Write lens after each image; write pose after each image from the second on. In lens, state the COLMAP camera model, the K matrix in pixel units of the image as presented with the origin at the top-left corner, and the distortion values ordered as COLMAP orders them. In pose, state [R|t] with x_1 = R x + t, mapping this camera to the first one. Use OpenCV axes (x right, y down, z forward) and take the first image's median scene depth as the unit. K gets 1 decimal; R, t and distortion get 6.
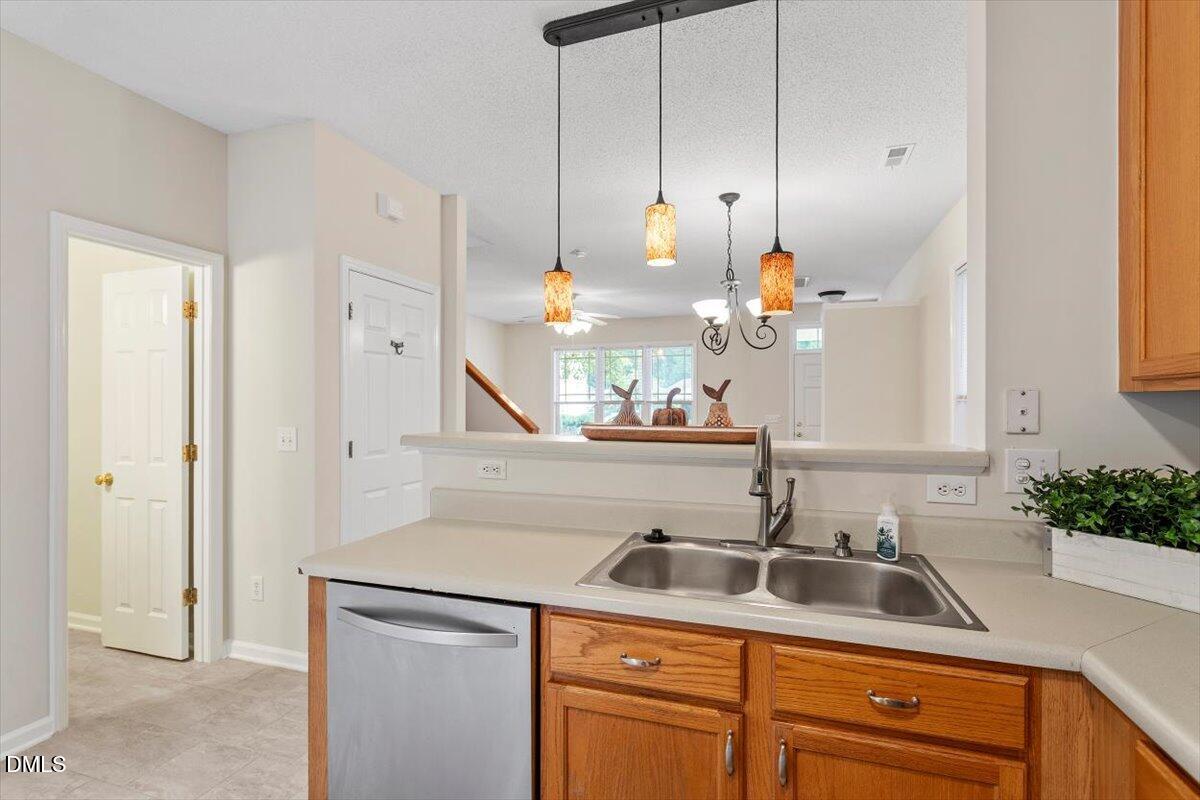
lens RADIAL K [[575.0, 0, 599.0], [0, 575.0, 402.9], [0, 0, 1]] dist [0.005538, 0.001808]
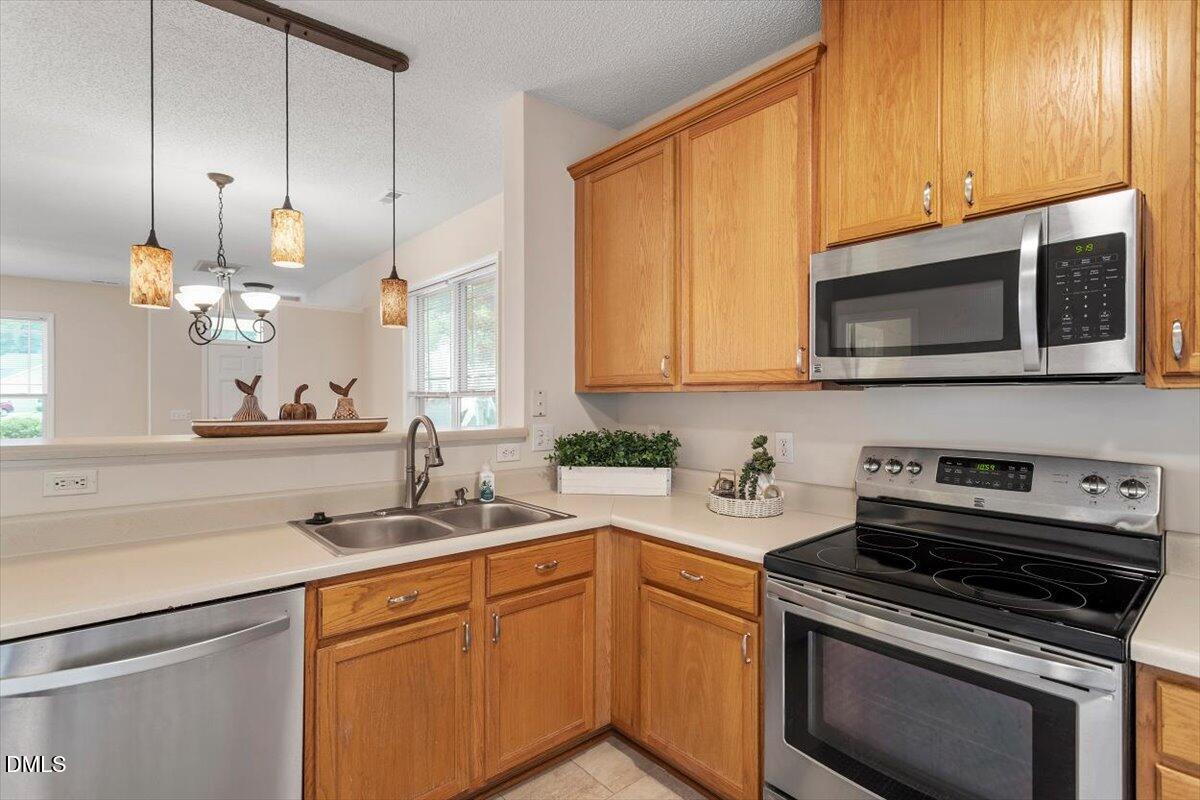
lens RADIAL K [[575.0, 0, 602.7], [0, 575.0, 398.3], [0, 0, 1]] dist [0.005538, 0.001808]
pose [[0.508153, -0.000517, 0.861267, -0.637021], [-0.002209, 0.999996, 0.001903, -0.004042], [-0.861264, -0.002870, 0.508150, -0.035213]]
